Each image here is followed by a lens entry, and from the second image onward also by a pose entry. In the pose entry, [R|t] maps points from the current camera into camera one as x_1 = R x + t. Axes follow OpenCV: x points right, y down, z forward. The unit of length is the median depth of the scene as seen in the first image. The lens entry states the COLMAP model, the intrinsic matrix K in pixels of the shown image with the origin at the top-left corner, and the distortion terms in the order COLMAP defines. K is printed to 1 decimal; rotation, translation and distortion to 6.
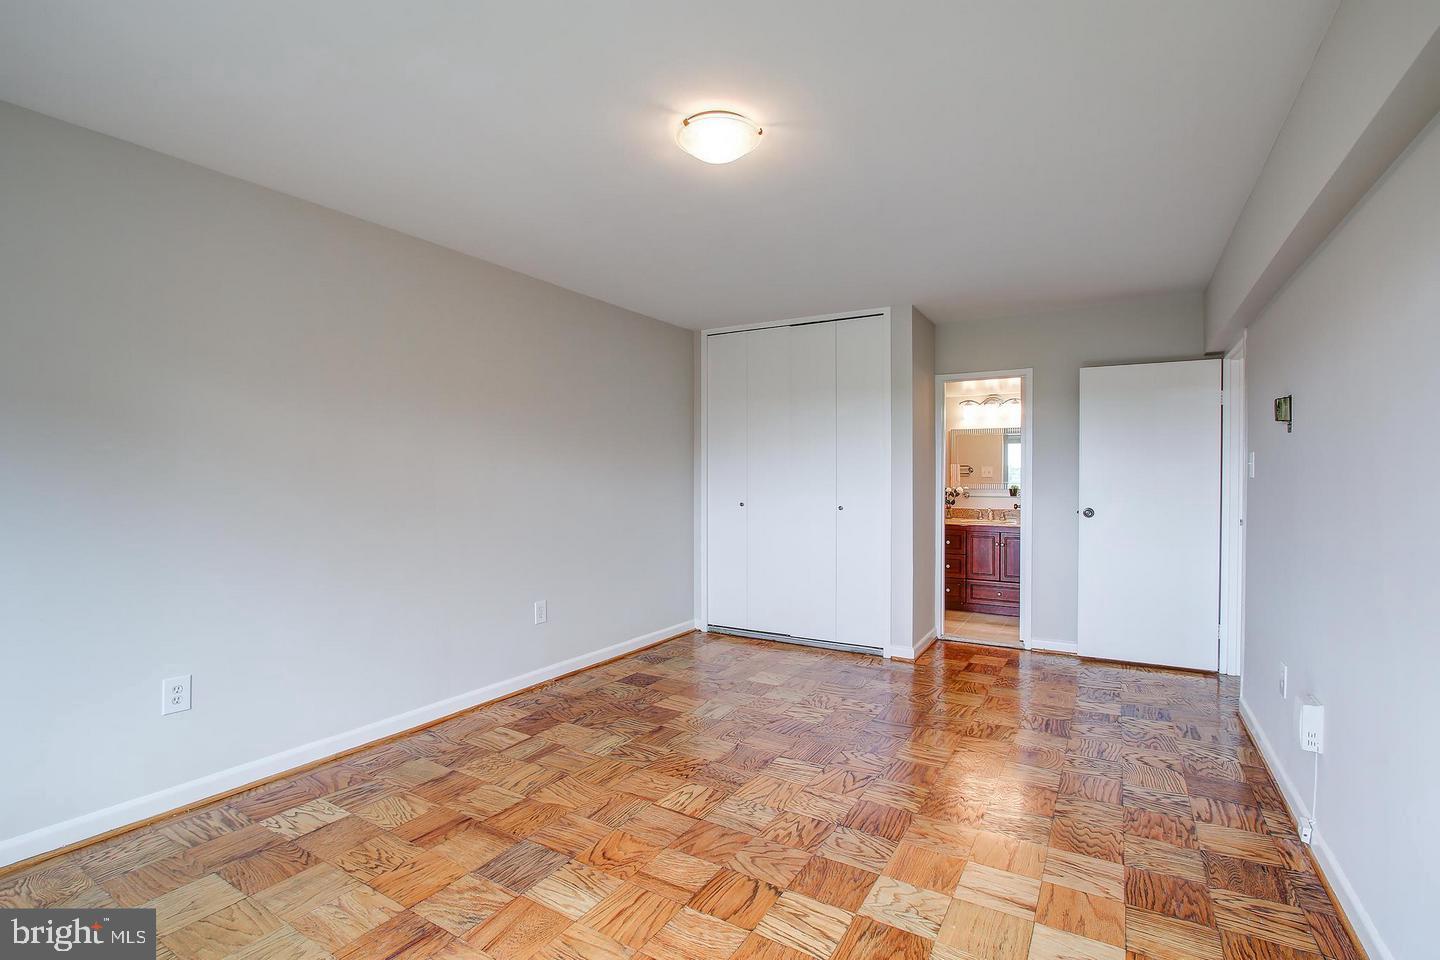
lens RADIAL K [[667.4, 0, 713.6], [0, 667.4, 479.7], [0, 0, 1]] dist [-0.022507, 0.001684]
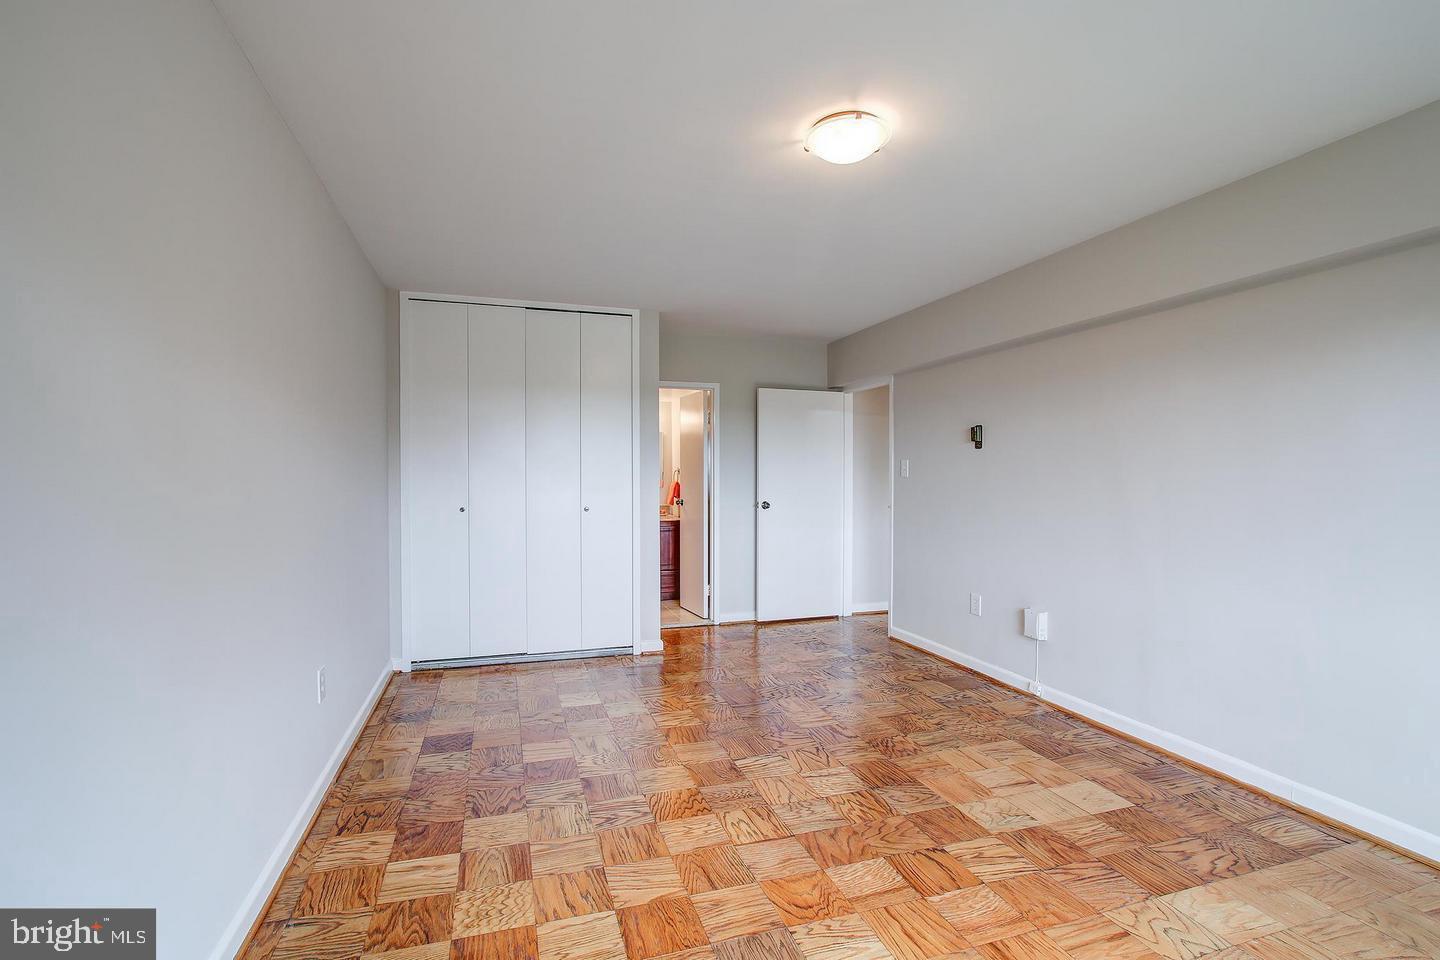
lens RADIAL K [[667.4, 0, 716.4], [0, 667.4, 477.9], [0, 0, 1]] dist [-0.022507, 0.001684]
pose [[0.655824, -0.003606, 0.754905, -0.516070], [0.004200, 0.999991, 0.001128, -0.003181], [-0.754902, 0.002431, 0.655833, 0.289656]]
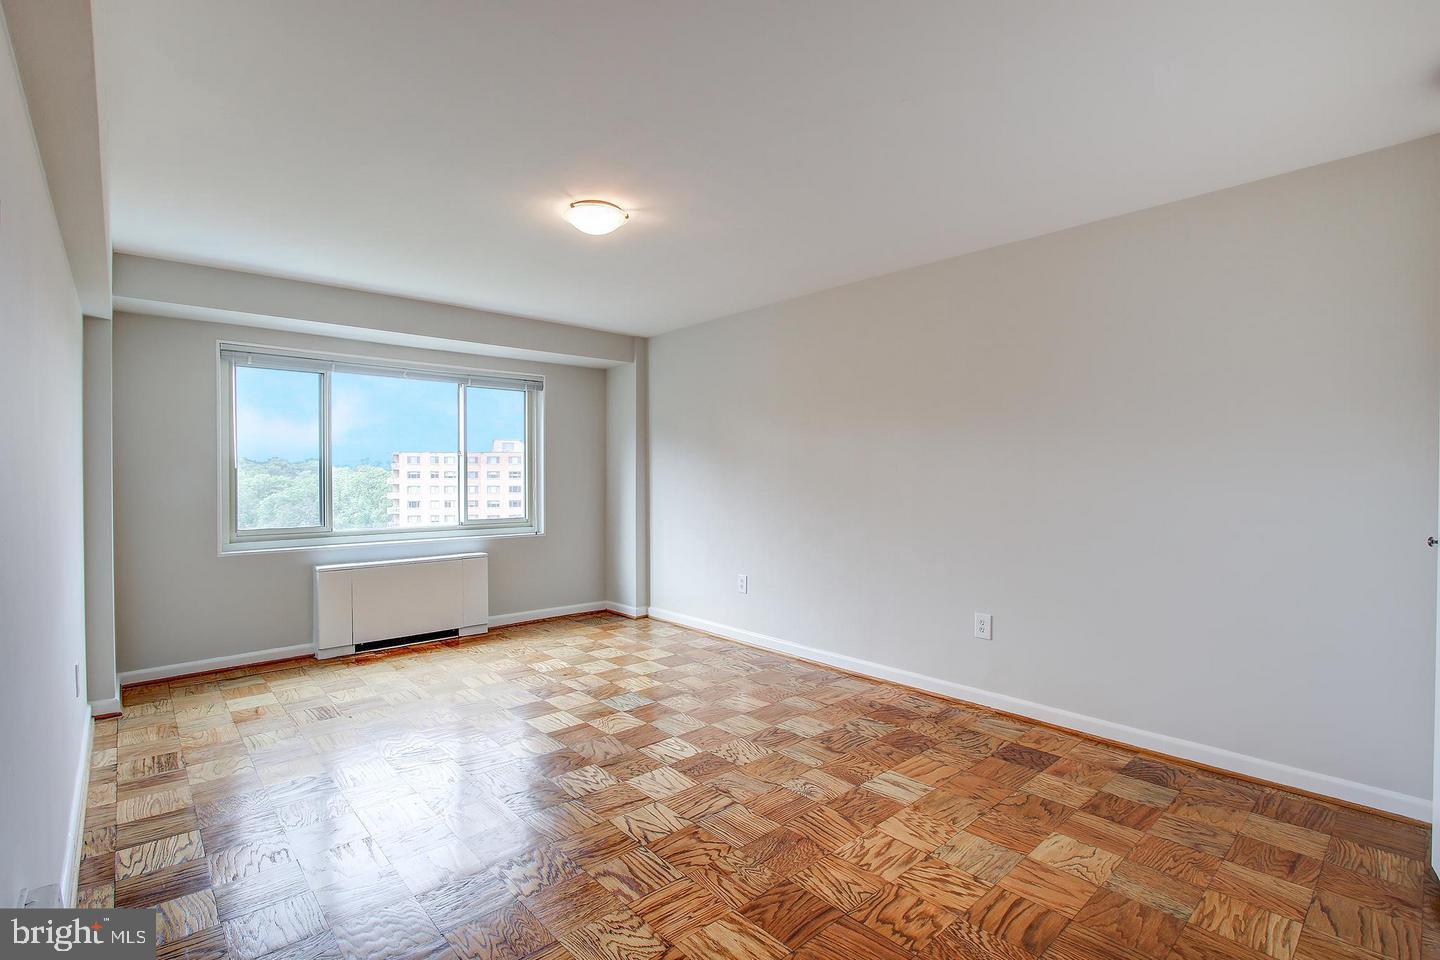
lens RADIAL K [[667.4, 0, 715.7], [0, 667.4, 478.9], [0, 0, 1]] dist [-0.022507, 0.001684]
pose [[-0.288949, 0.005991, -0.957326, 0.715416], [-0.003747, 0.999966, 0.007388, -0.001775], [0.957337, 0.005722, -0.288917, 0.952502]]
